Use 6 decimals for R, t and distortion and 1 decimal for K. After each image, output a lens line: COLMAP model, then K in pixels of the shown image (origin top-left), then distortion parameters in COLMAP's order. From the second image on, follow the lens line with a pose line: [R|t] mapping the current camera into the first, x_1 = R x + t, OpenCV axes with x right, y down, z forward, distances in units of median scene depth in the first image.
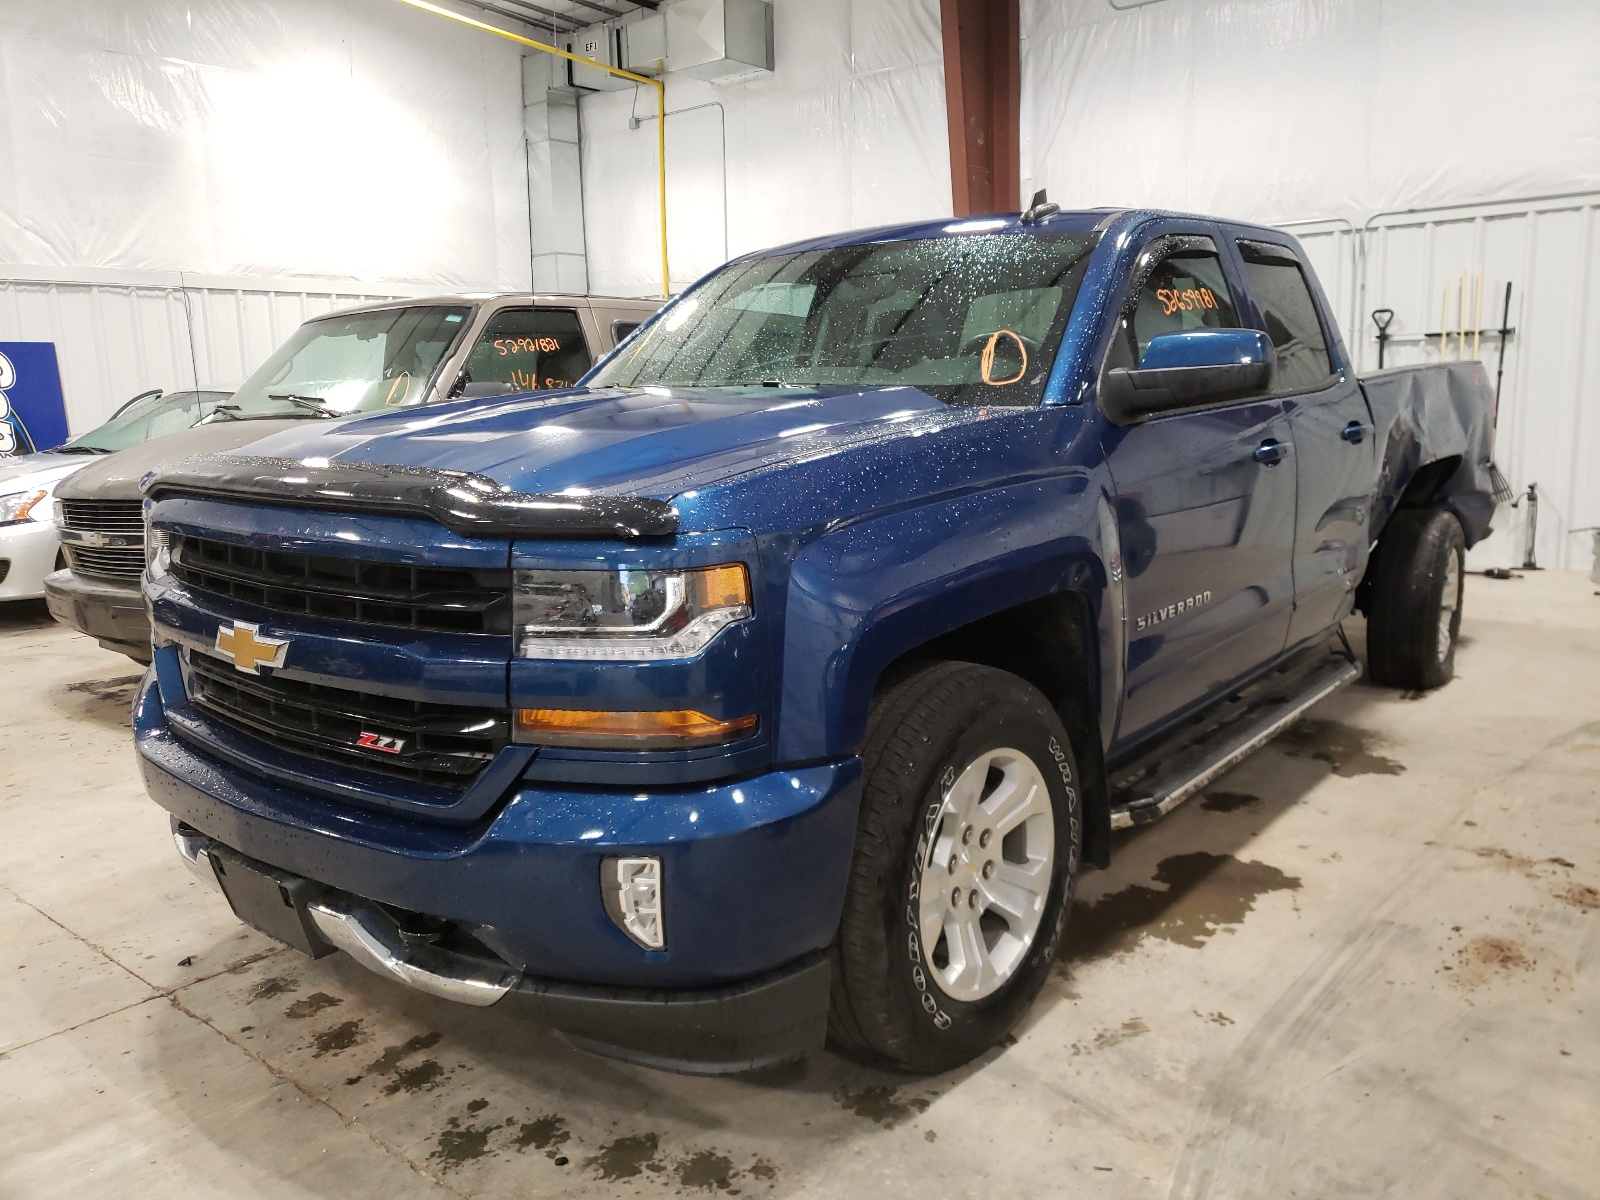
lens RADIAL K [[1254.3, 0, 840.2], [0, 1254.3, 596.4], [0, 0, 1]] dist [0.015155, 0.004639]
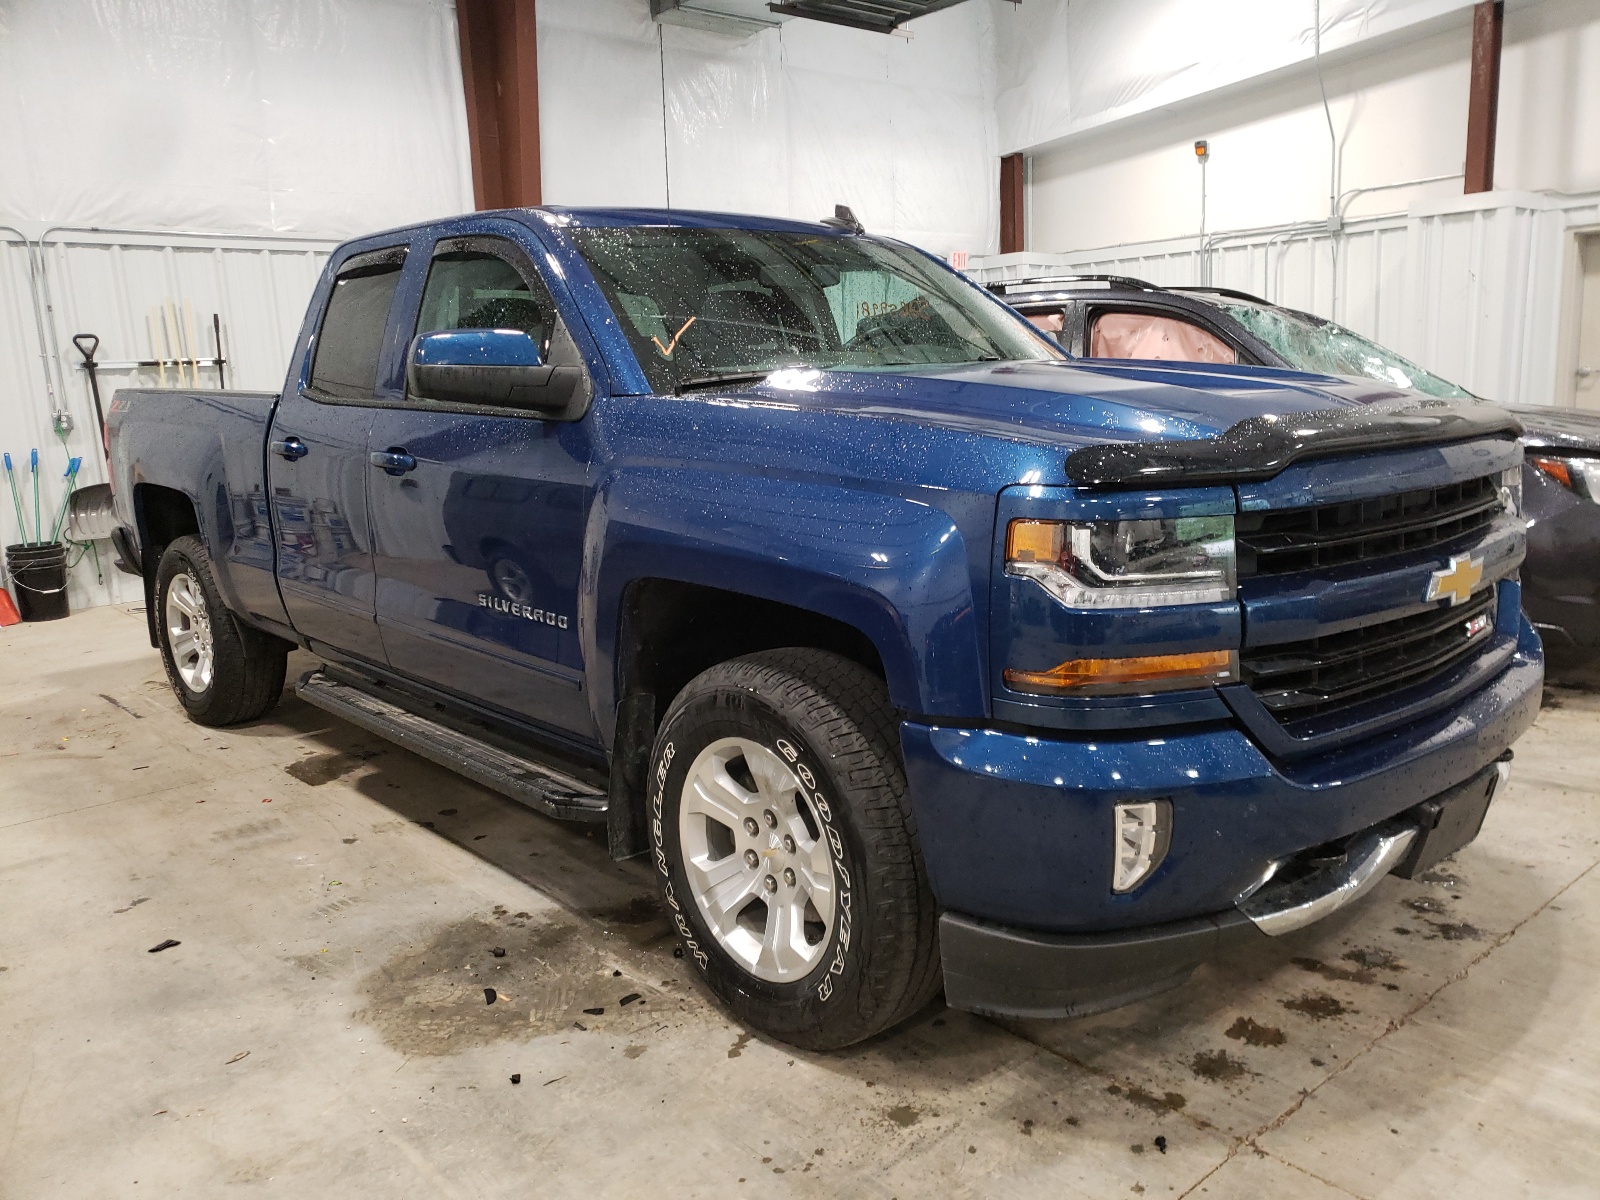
lens RADIAL K [[1254.3, 0, 840.2], [0, 1254.3, 596.4], [0, 0, 1]] dist [0.015155, 0.004639]
pose [[0.139946, -0.155958, 0.977800, -1.188733], [0.202197, 0.971210, 0.125968, -0.136911], [-0.969294, 0.180079, 0.167451, 0.999080]]
